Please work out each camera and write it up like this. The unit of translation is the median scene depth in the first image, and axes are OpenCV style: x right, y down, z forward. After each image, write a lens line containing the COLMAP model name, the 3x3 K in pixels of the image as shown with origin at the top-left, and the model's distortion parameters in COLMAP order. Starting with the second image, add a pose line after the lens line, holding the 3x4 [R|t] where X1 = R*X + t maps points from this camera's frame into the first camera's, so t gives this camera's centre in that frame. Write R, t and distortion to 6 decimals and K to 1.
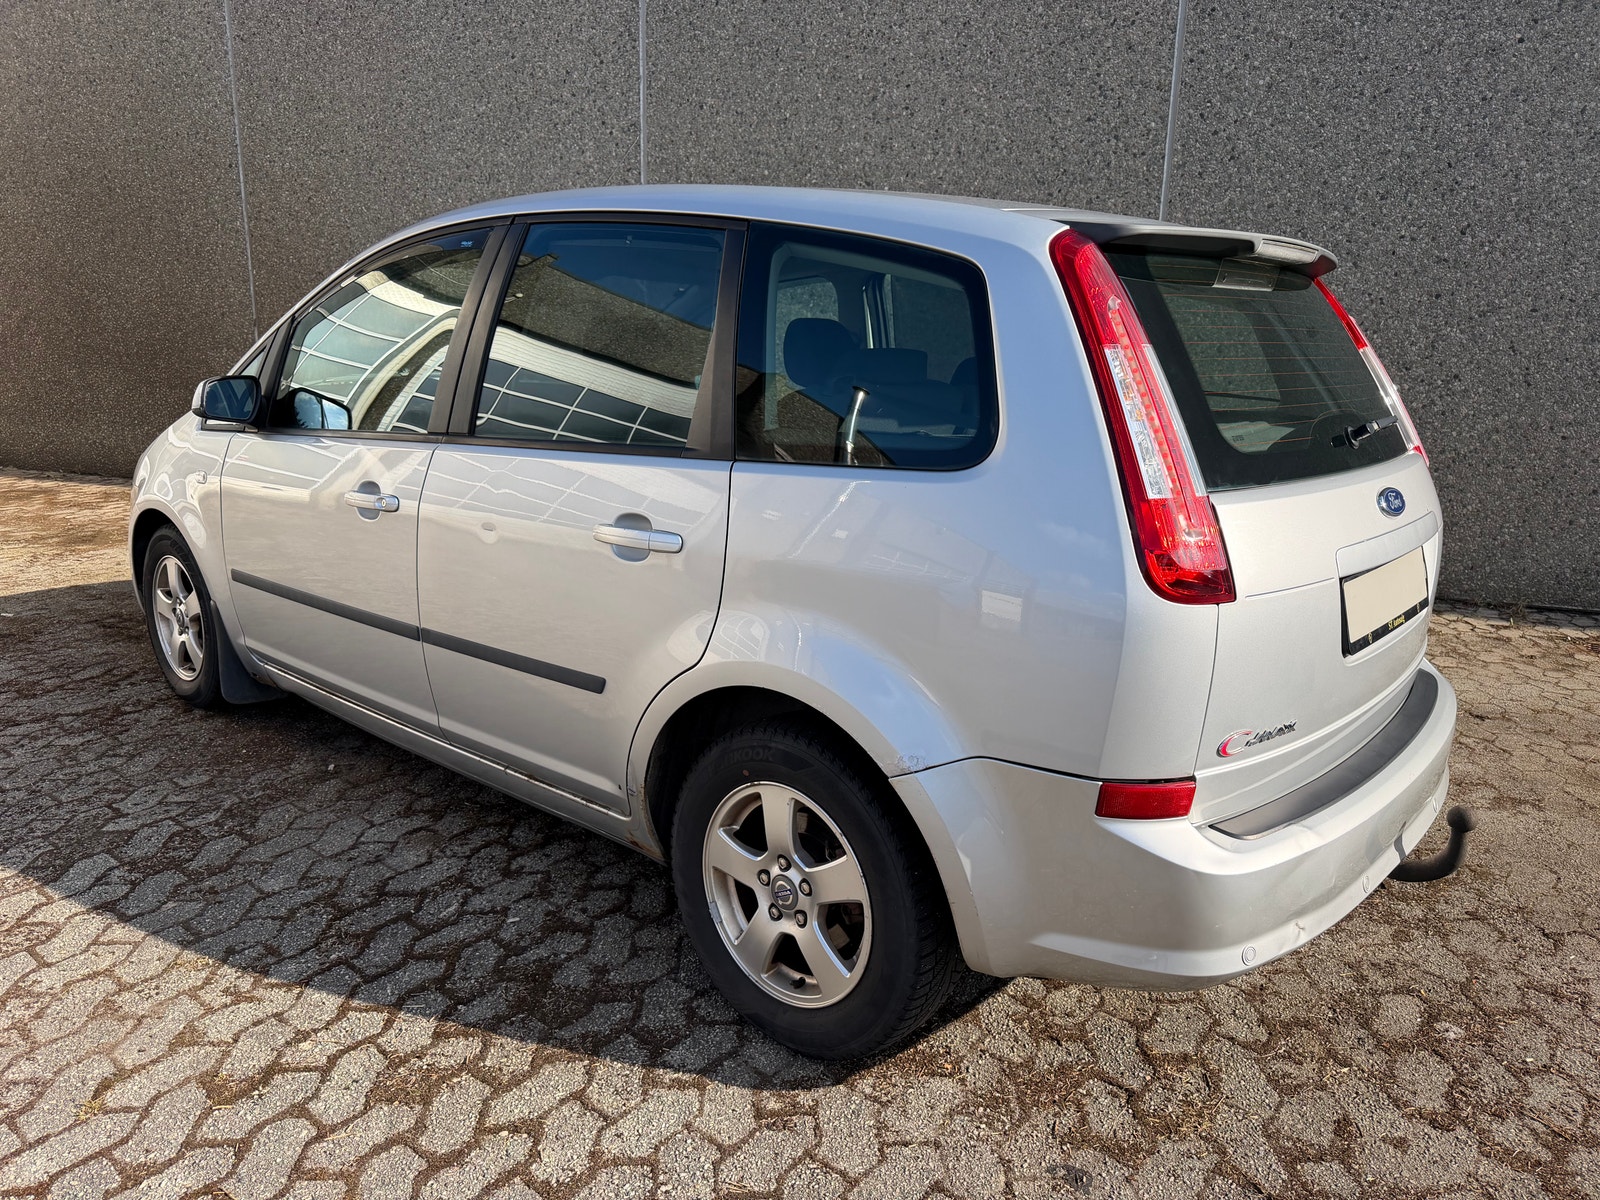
lens RADIAL K [[1130.3, 0, 801.9], [0, 1130.3, 609.5], [0, 0, 1]] dist [0.012023, -0.018214]
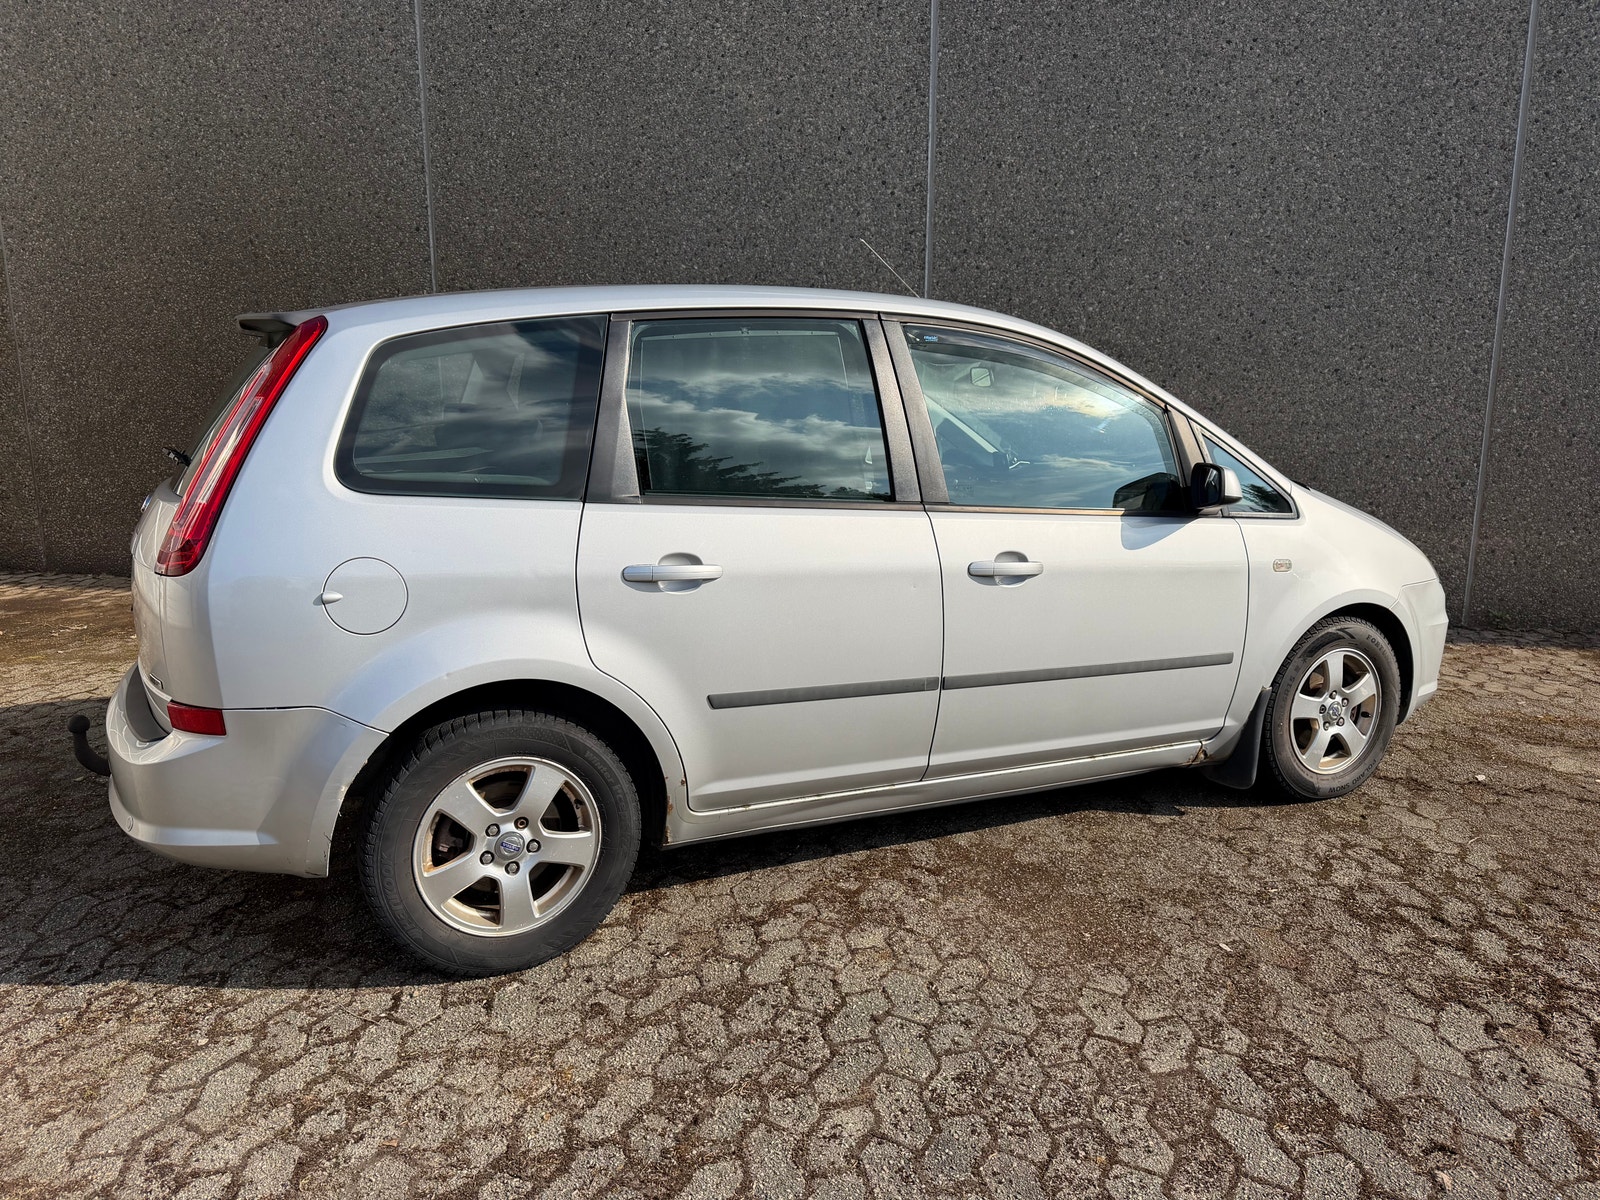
lens RADIAL K [[1130.3, 0, 790.8], [0, 1130.3, 600.0], [0, 0, 1]] dist [0.012023, -0.018214]
pose [[0.988621, -0.053297, 0.140668, -0.481250], [0.060409, 0.997077, -0.046780, -0.054426], [-0.137764, 0.054745, 0.988951, 0.123295]]
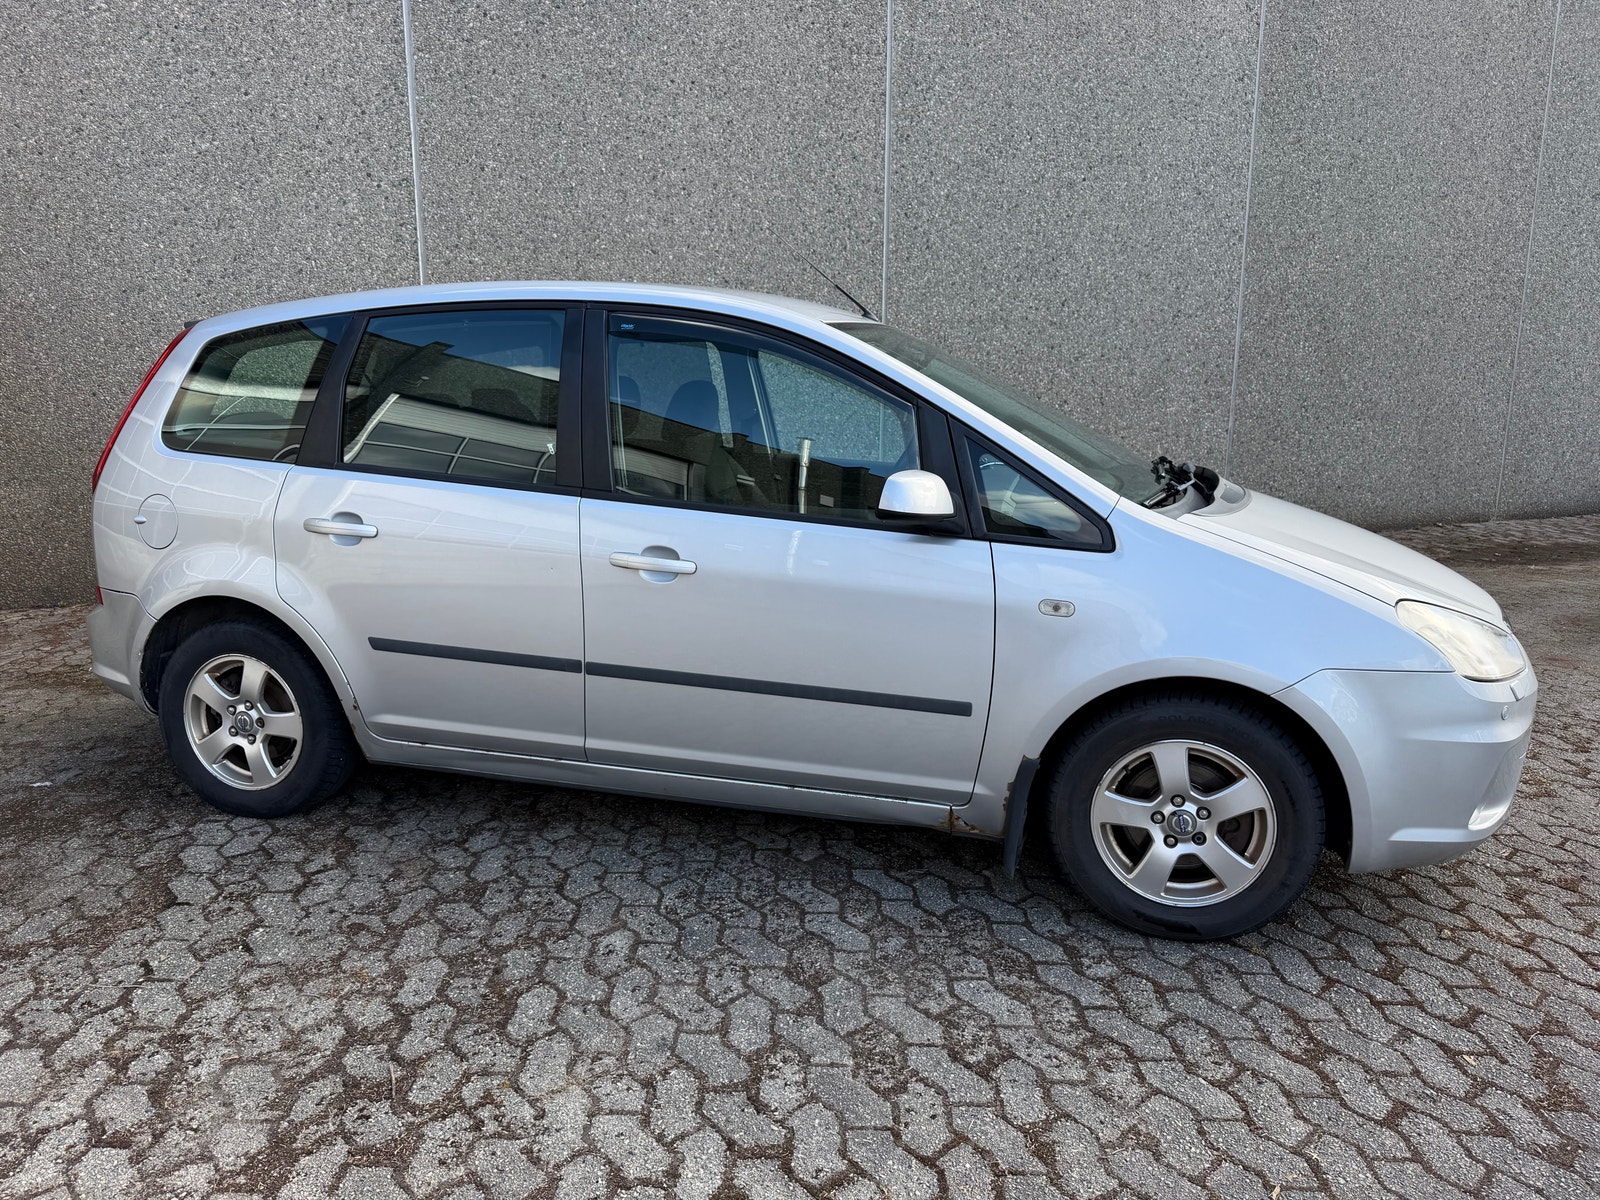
lens RADIAL K [[1130.3, 0, 801.2], [0, 1130.3, 602.0], [0, 0, 1]] dist [0.012023, -0.018214]
pose [[0.783339, -0.148301, 0.603645, -0.624111], [0.169129, 0.985335, 0.022598, -0.039518], [-0.598144, 0.084392, 0.796933, 0.056862]]
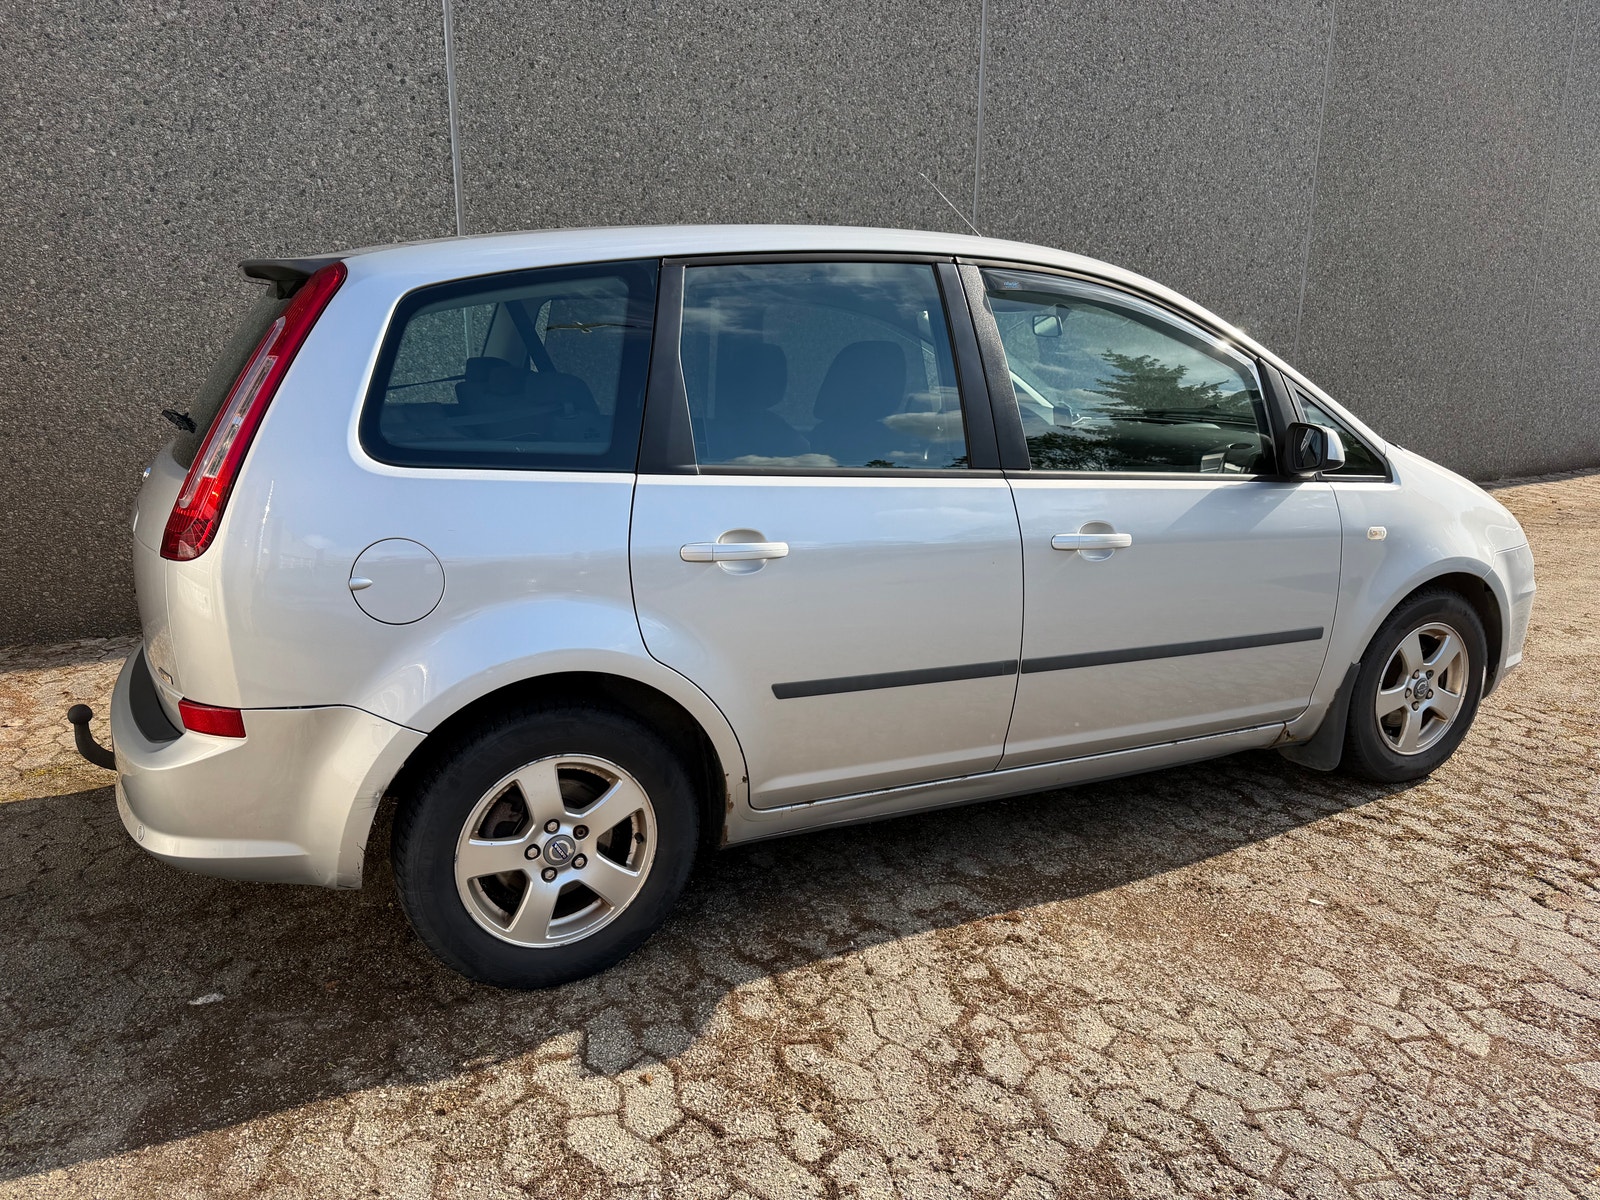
lens RADIAL K [[1130.3, 0, 800.7], [0, 1130.3, 607.3], [0, 0, 1]] dist [0.012023, -0.018214]
pose [[0.668759, -0.205555, 0.714499, -0.708840], [0.191659, 0.976204, 0.101455, -0.134198], [-0.718351, 0.069091, 0.692242, 0.393219]]
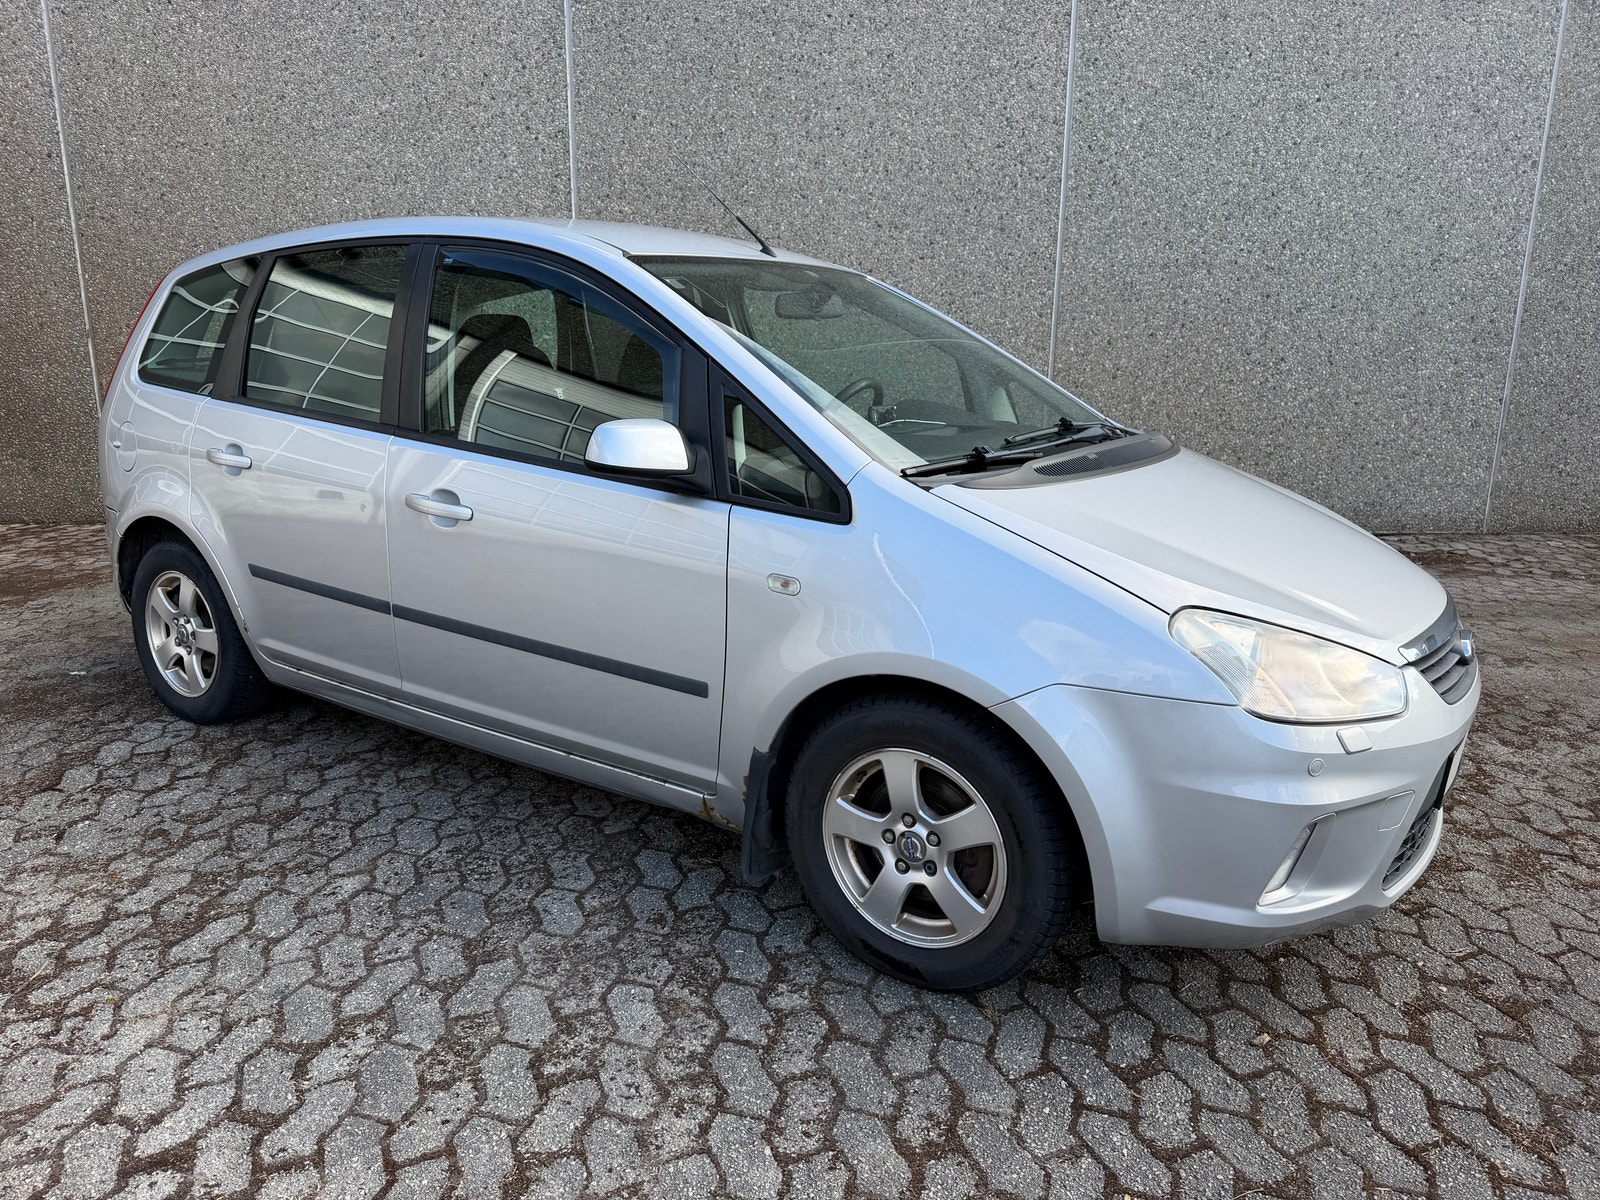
lens RADIAL K [[1130.3, 0, 801.0], [0, 1130.3, 602.9], [0, 0, 1]] dist [0.012023, -0.018214]
pose [[0.936951, -0.098552, 0.335276, -0.390016], [0.098174, 0.995004, 0.018122, -0.008602], [-0.335387, 0.015936, 0.941946, -0.018112]]
